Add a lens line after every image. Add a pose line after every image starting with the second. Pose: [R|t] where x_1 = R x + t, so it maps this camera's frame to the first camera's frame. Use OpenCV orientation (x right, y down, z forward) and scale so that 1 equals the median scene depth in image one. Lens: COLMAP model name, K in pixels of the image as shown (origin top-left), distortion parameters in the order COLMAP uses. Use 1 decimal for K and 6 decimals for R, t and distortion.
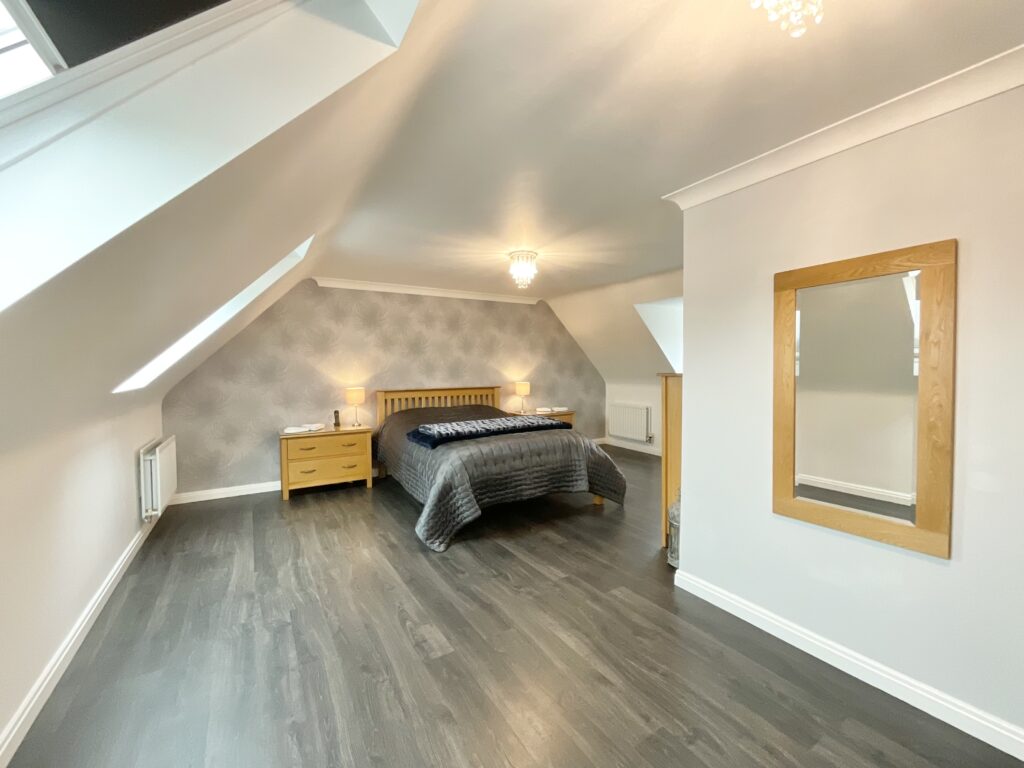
lens RADIAL K [[417.8, 0, 512.0], [0, 417.8, 384.0], [0, 0, 1]] dist [-0.000760, -0.000058]
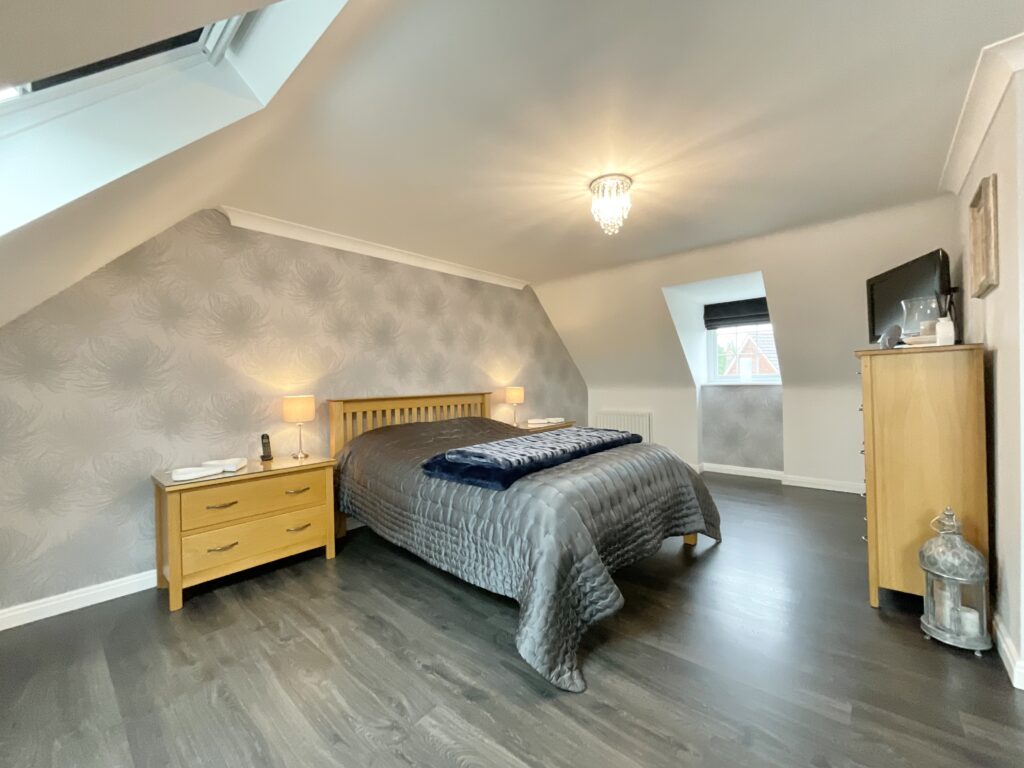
lens RADIAL K [[416.7, 0, 512.0], [0, 416.7, 384.0], [0, 0, 1]] dist [0.000246, 0.000056]
pose [[0.957481, -0.016259, 0.288038, -0.259272], [0.027874, 0.998953, -0.036270, 0.024009], [-0.287147, 0.042757, 0.956932, 0.335321]]
